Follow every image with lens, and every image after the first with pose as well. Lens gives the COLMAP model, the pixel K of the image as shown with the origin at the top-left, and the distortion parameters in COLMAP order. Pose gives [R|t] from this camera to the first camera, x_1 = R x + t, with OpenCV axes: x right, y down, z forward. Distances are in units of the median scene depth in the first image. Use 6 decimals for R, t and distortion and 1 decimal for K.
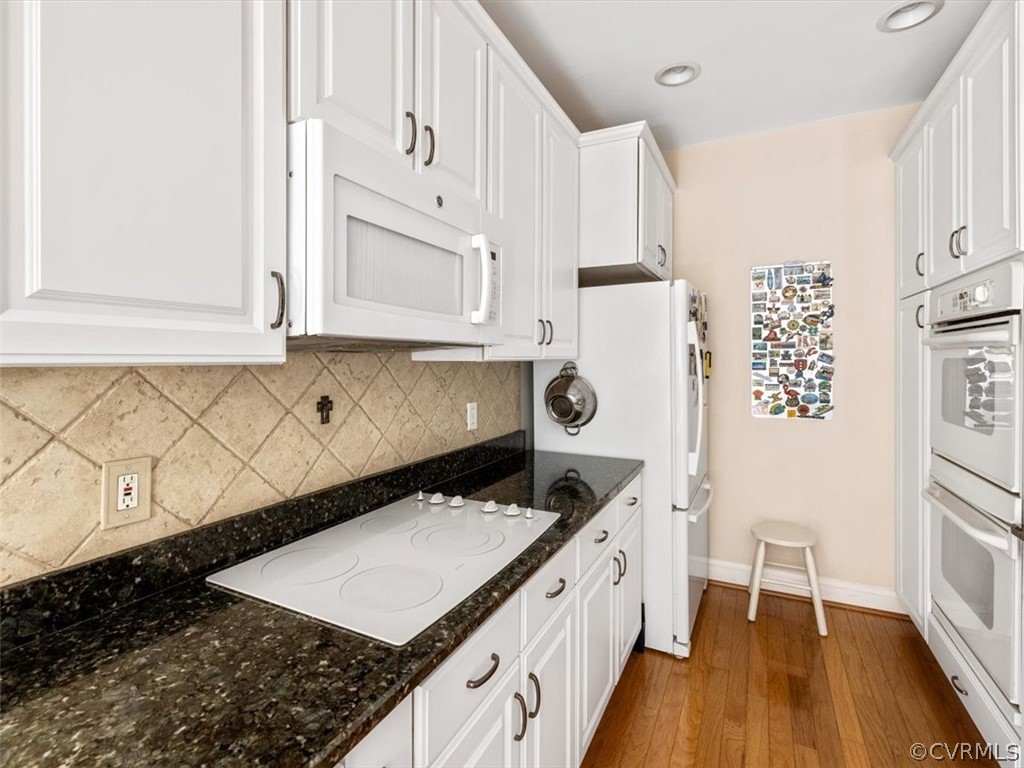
lens RADIAL K [[490.4, 0, 492.9], [0, 490.4, 362.3], [0, 0, 1]] dist [-0.004411, 0.001397]
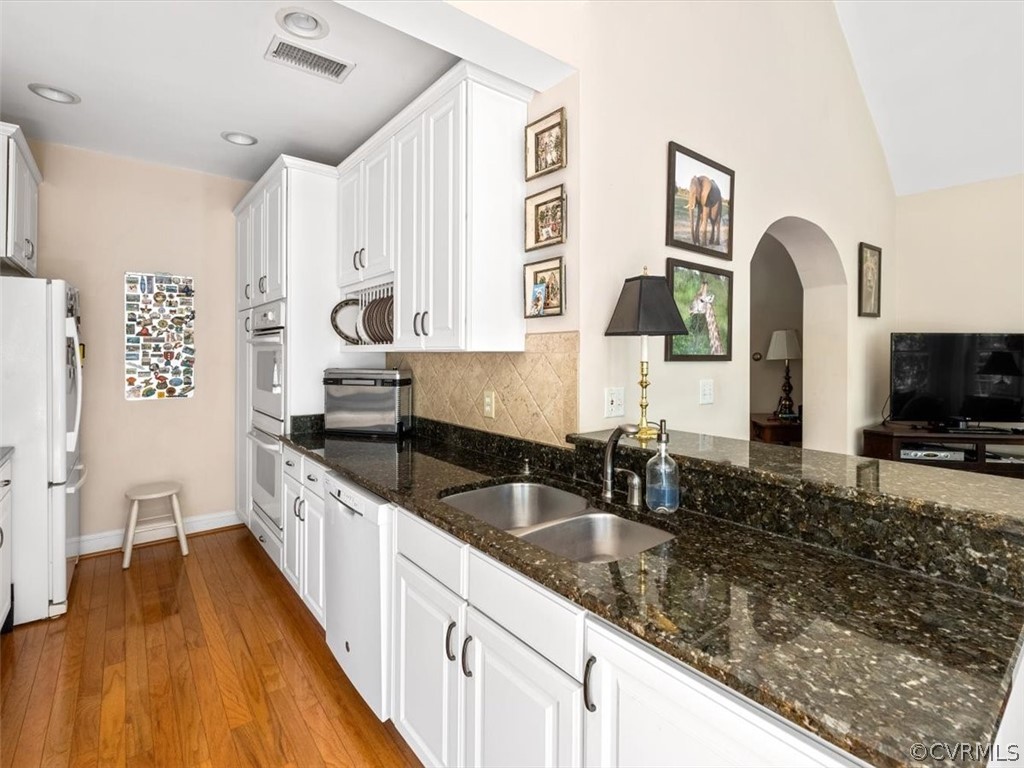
lens RADIAL K [[490.4, 0, 514.1], [0, 490.4, 351.6], [0, 0, 1]] dist [-0.004411, 0.001397]
pose [[0.386156, 0.005538, 0.922417, -0.227005], [0.000288, 0.999981, -0.006124, 0.003187], [-0.922433, 0.002630, 0.386148, -0.365037]]
